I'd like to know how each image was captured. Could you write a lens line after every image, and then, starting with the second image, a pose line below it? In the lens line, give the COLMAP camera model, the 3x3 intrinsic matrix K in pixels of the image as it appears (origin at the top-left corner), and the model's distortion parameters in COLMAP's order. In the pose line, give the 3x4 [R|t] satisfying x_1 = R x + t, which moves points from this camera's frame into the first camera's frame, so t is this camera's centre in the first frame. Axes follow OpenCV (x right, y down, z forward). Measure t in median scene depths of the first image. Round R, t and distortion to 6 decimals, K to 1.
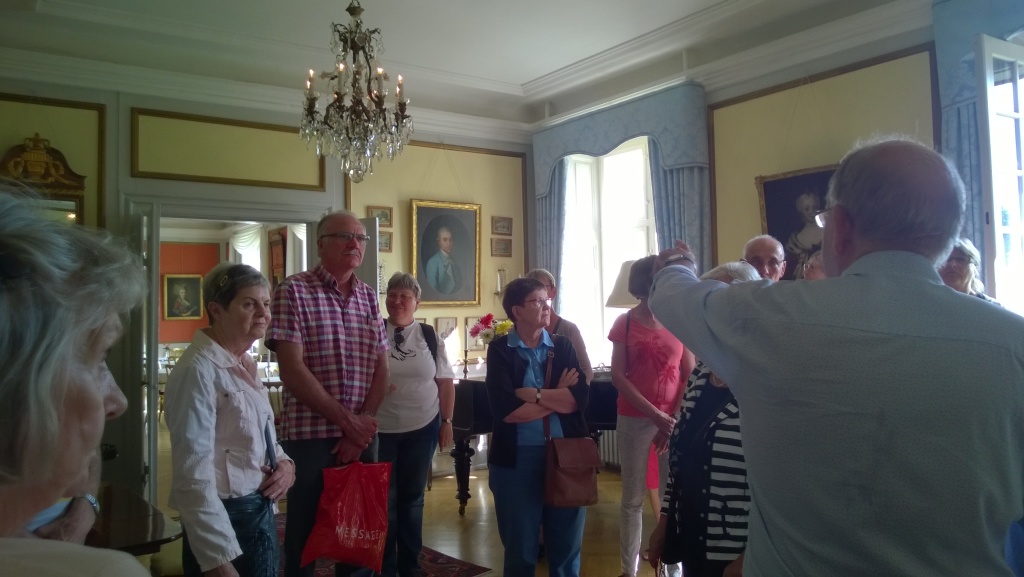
lens RADIAL K [[784.2, 0, 511.6], [0, 784.2, 286.5], [0, 0, 1]] dist [0.002208, -0.047067]
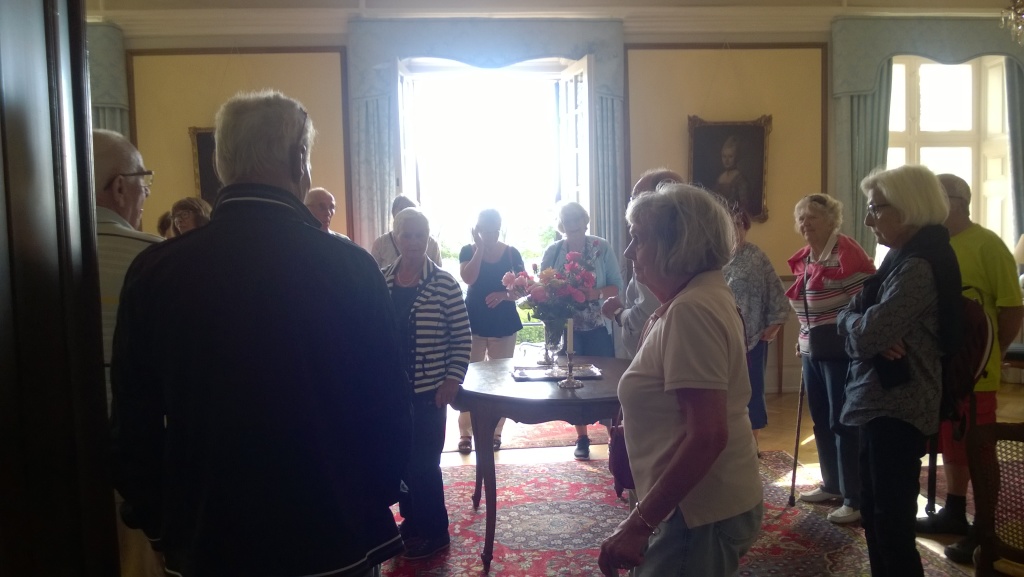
lens RADIAL K [[784.2, 0, 515.4], [0, 784.2, 290.7], [0, 0, 1]] dist [0.002208, -0.047067]
pose [[0.552383, -0.048757, 0.832164, -0.637629], [-0.015048, 0.997542, 0.068435, 0.017041], [-0.833455, -0.050324, 0.550291, -0.029723]]
